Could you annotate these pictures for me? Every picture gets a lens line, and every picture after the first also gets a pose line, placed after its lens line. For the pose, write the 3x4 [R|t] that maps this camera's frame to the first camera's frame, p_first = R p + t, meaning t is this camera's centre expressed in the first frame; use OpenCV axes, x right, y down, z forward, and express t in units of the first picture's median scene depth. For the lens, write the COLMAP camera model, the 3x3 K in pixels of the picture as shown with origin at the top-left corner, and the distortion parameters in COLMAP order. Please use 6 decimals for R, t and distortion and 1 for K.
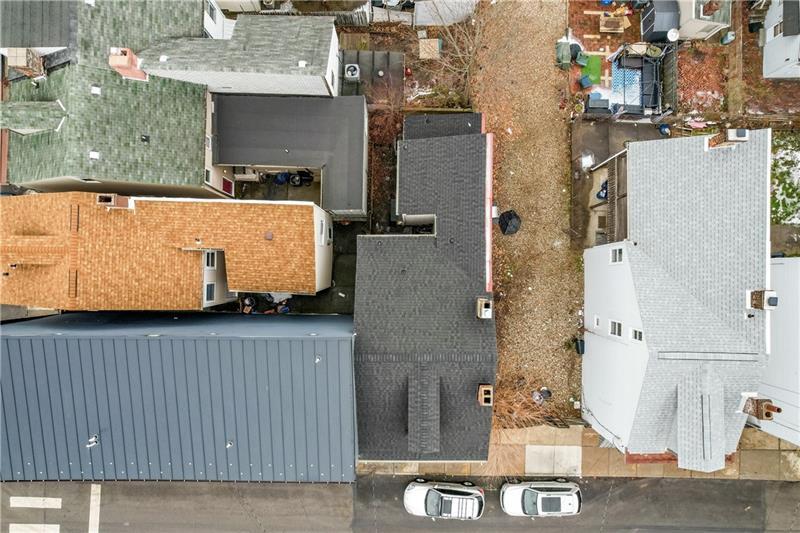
lens RADIAL K [[528.4, 0, 400.0], [0, 528.4, 266.5], [0, 0, 1]] dist [-0.089144, 0.092089]
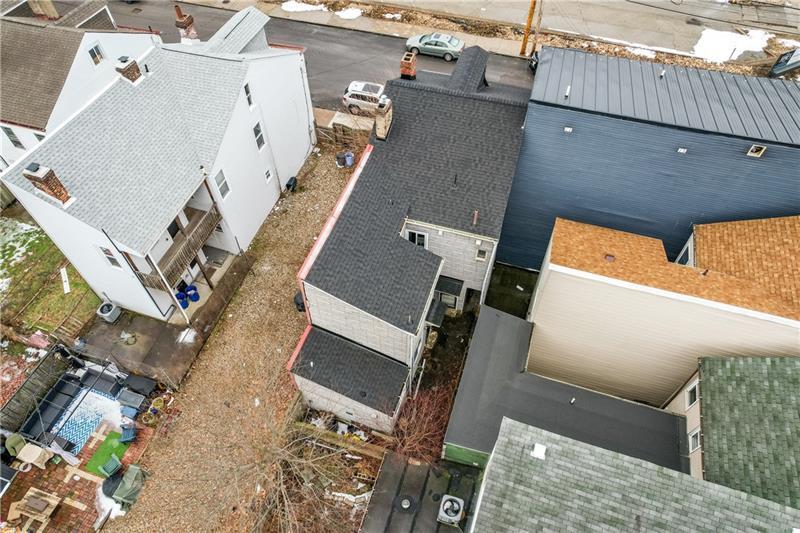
lens RADIAL K [[528.4, 0, 400.0], [0, 528.4, 266.5], [0, 0, 1]] dist [-0.089144, 0.092089]
pose [[-0.956153, -0.220569, 0.192670, -0.082692], [0.292650, -0.745034, 0.599400, -0.506408], [0.011336, 0.629503, 0.776915, 0.318988]]
